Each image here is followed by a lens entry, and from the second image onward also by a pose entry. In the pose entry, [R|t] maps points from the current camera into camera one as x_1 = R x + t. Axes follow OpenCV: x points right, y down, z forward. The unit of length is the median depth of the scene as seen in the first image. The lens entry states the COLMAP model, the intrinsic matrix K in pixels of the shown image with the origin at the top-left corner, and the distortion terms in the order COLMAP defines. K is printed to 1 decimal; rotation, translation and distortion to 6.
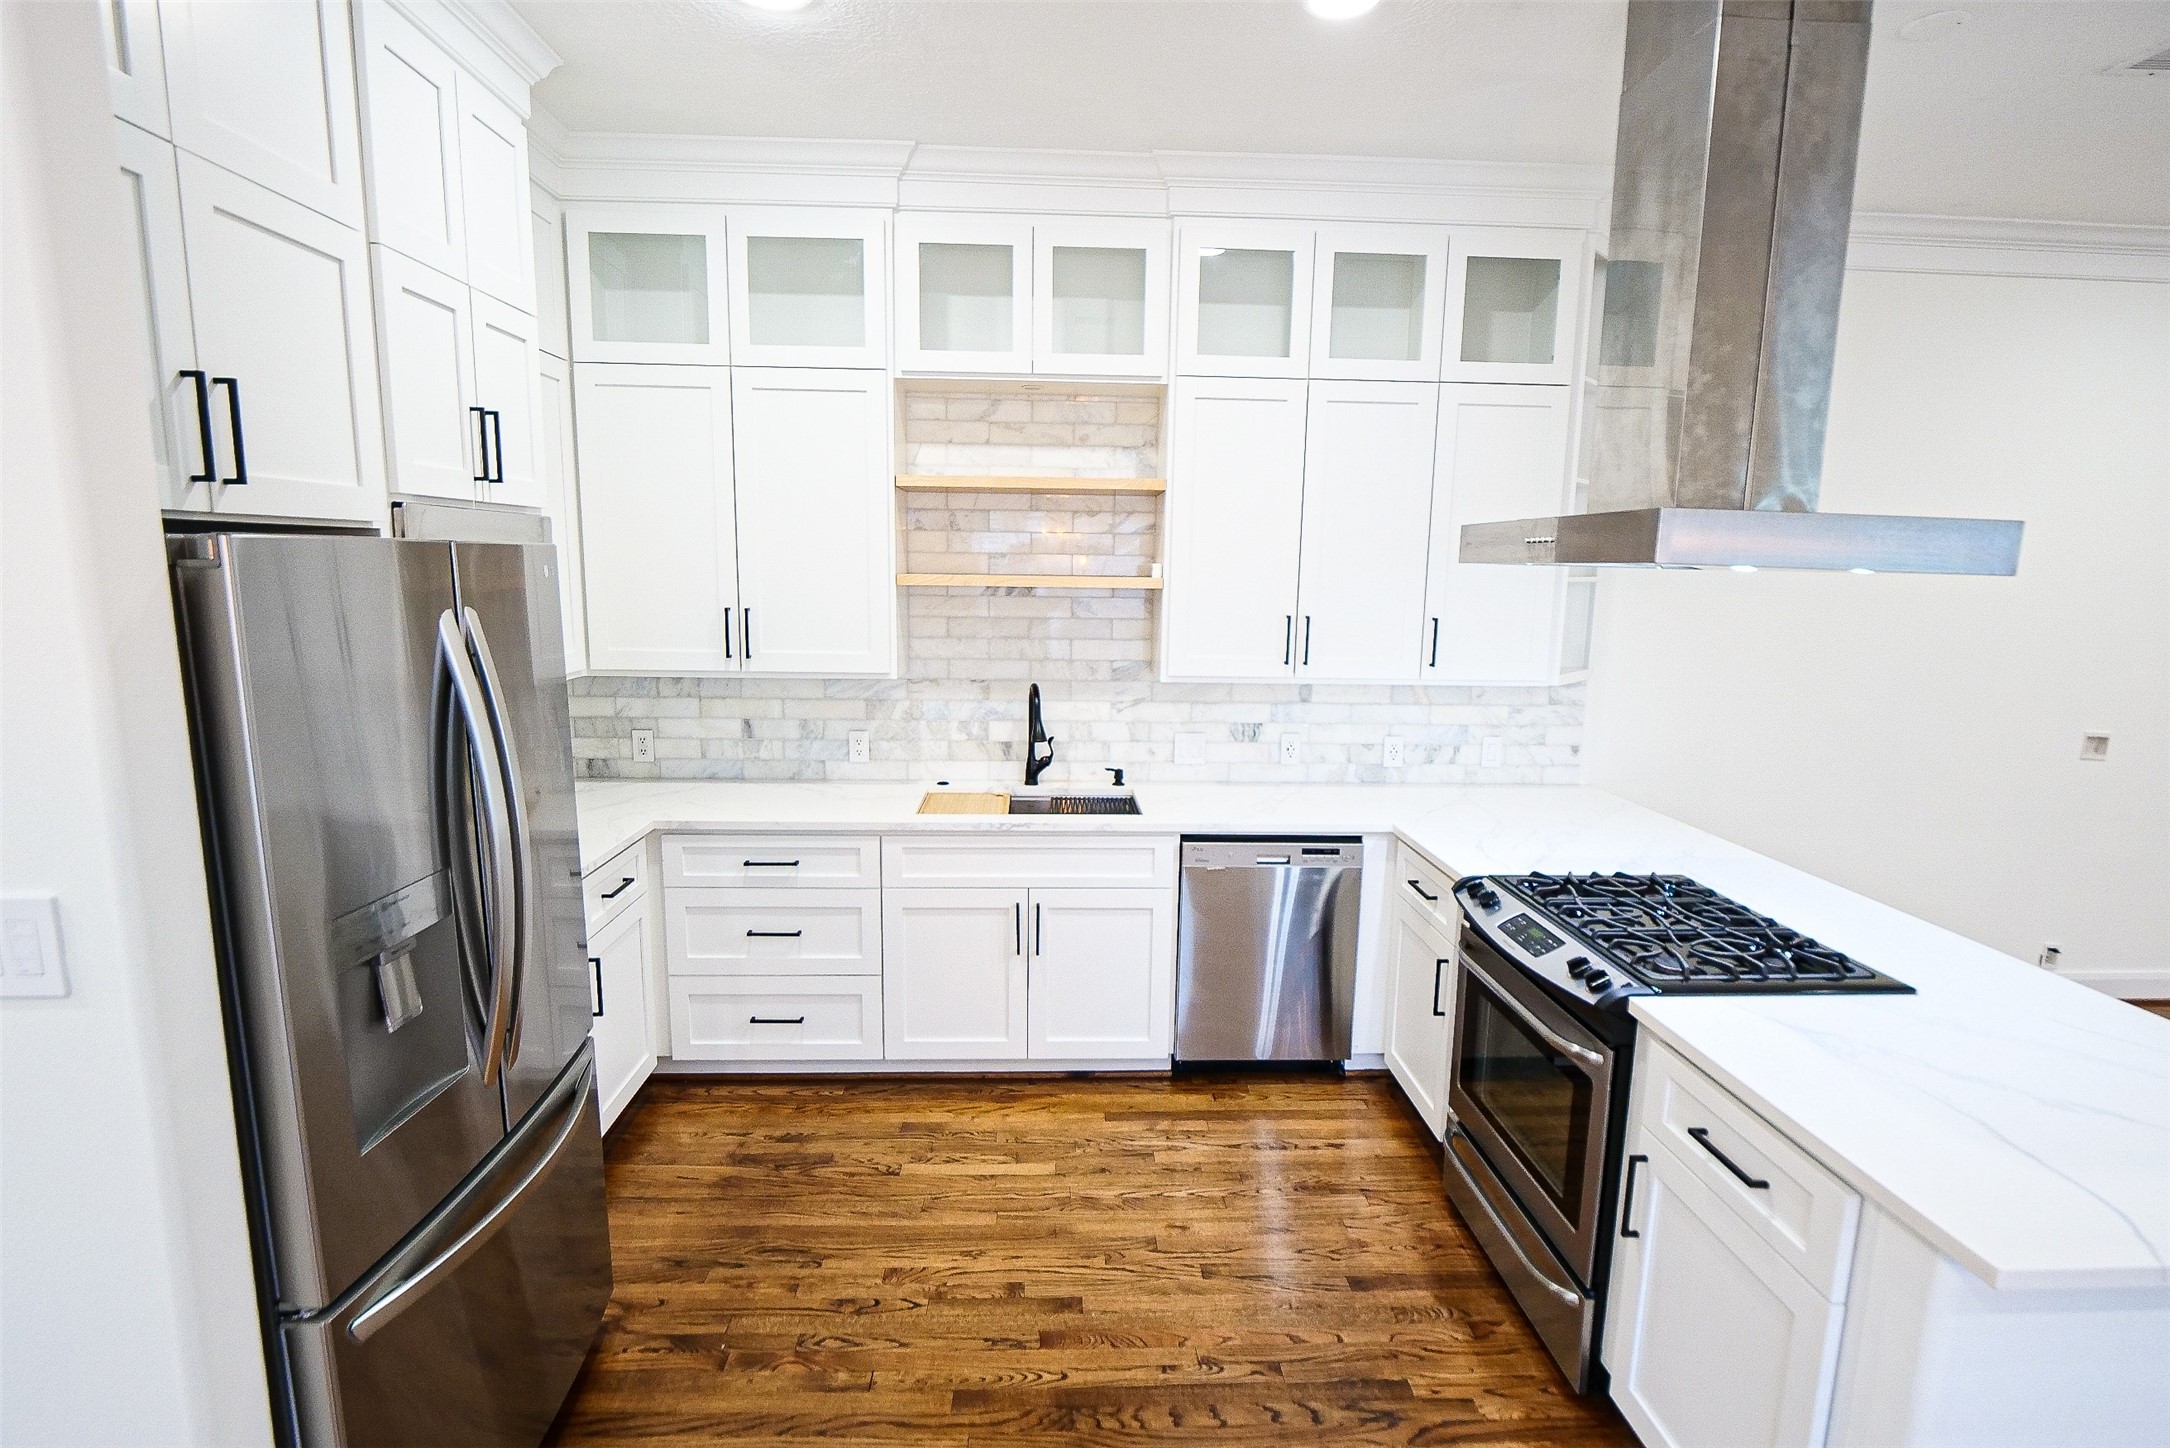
lens RADIAL K [[1057.1, 0, 1085.9], [0, 1057.1, 737.8], [0, 0, 1]] dist [-0.028457, -0.000111]
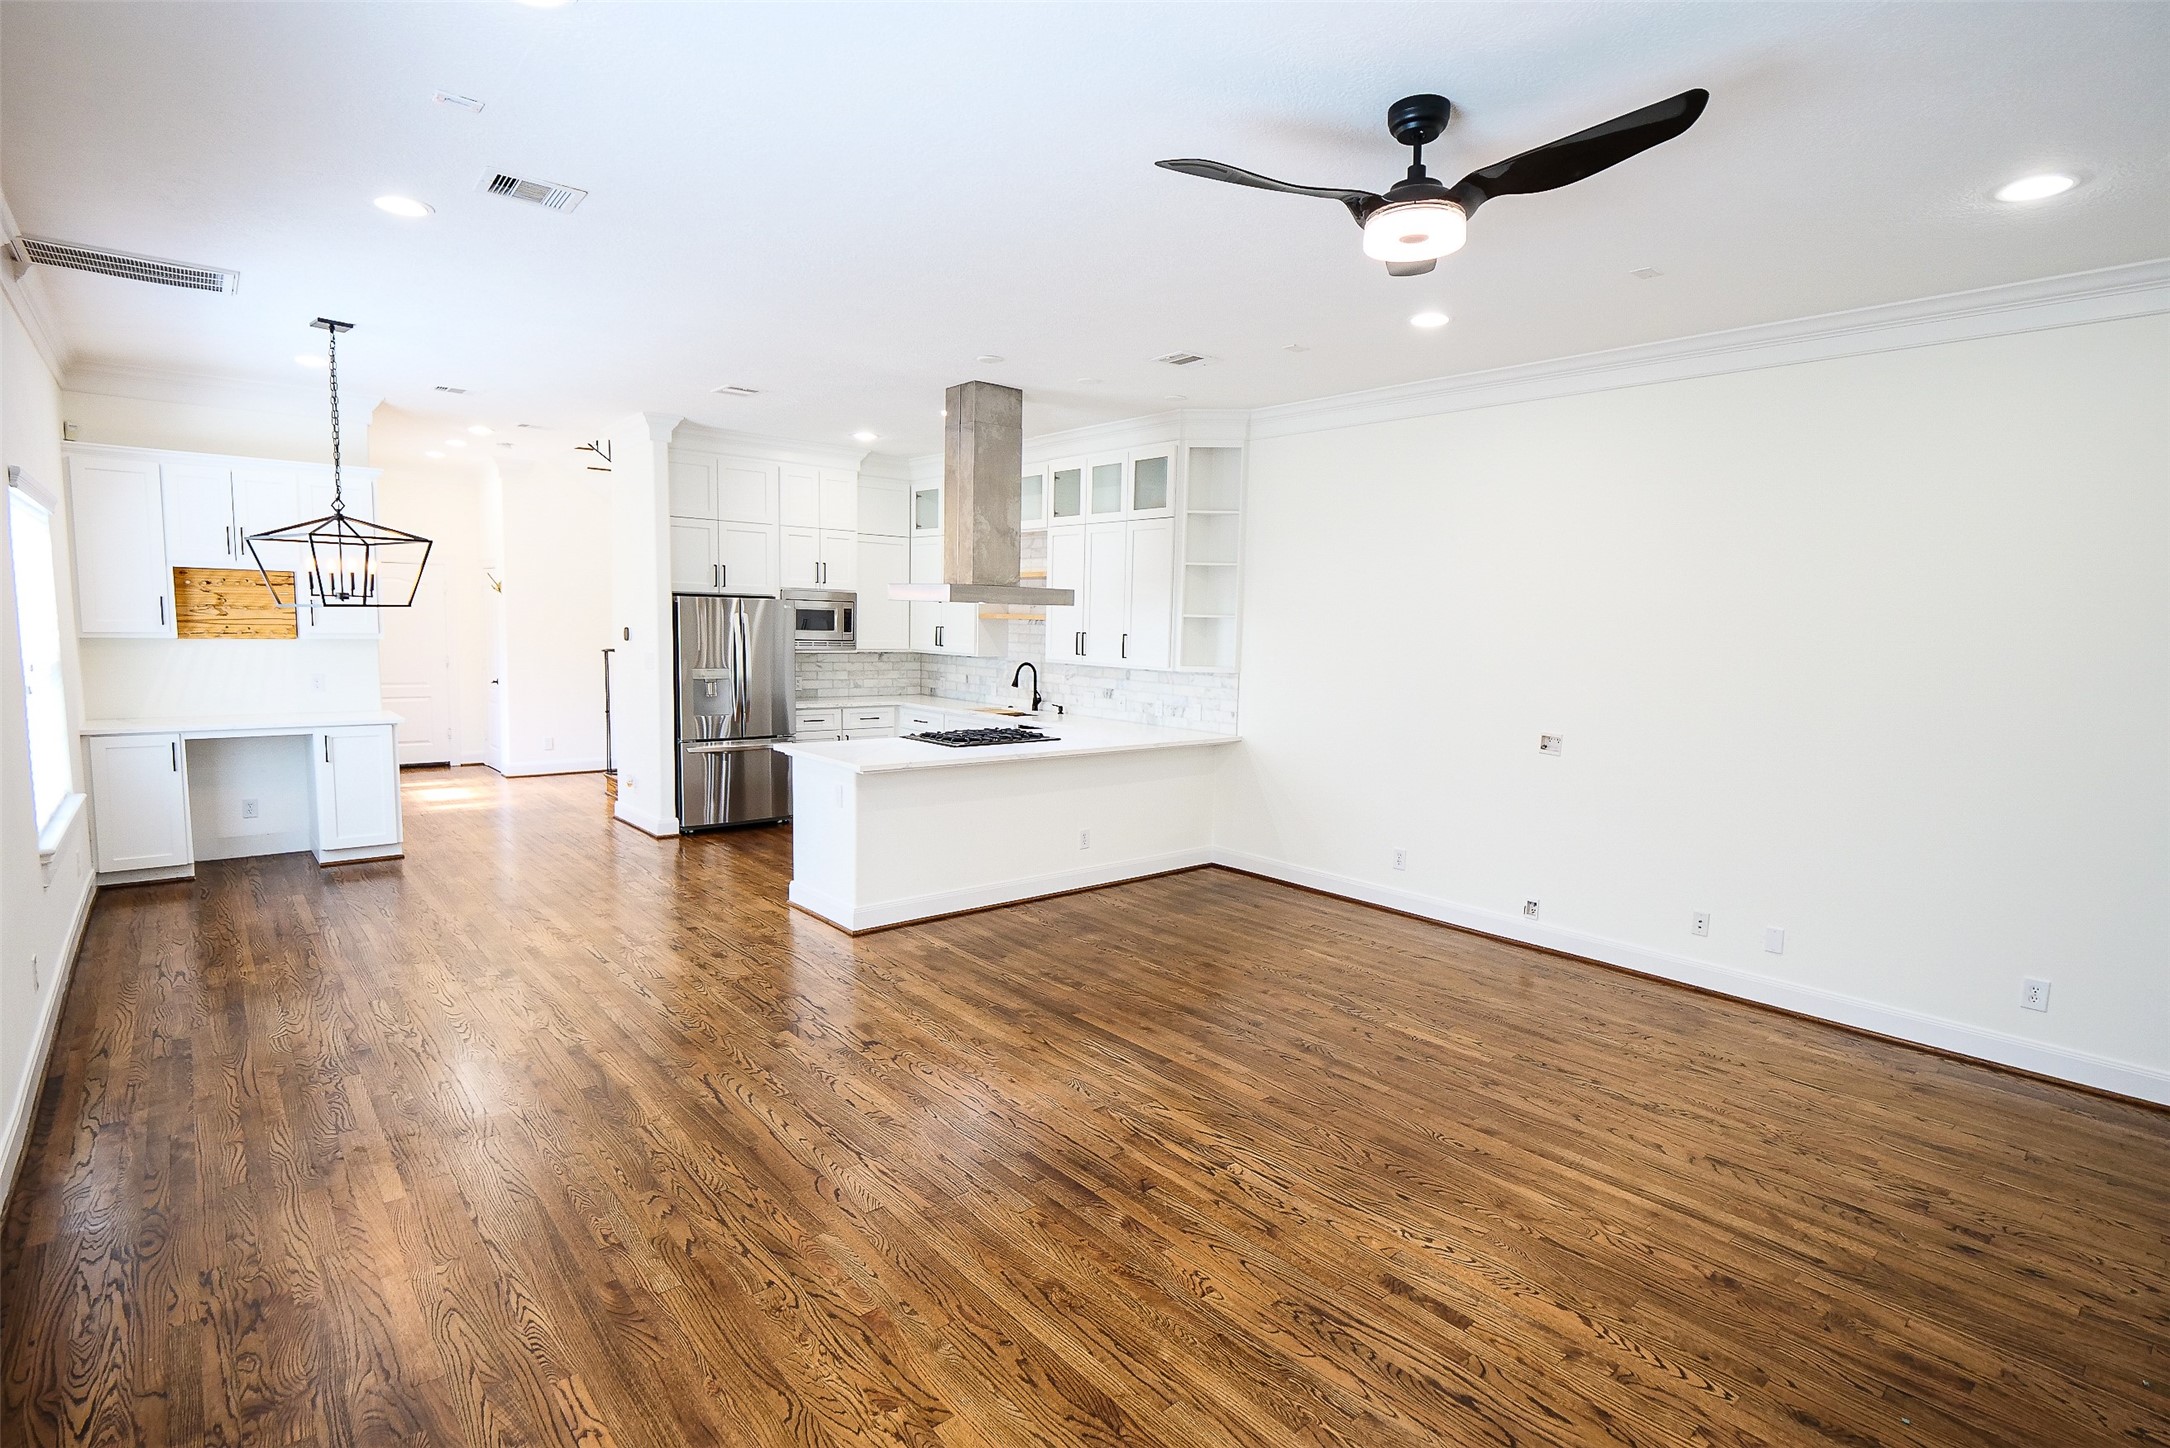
lens RADIAL K [[1057.1, 0, 1085.9], [0, 1057.1, 737.8], [0, 0, 1]] dist [-0.028457, -0.000111]
pose [[0.622642, 0.088432, -0.777494, 1.939956], [-0.142492, 0.989795, -0.001534, 0.100264], [0.769424, 0.111742, 0.628888, -0.326936]]
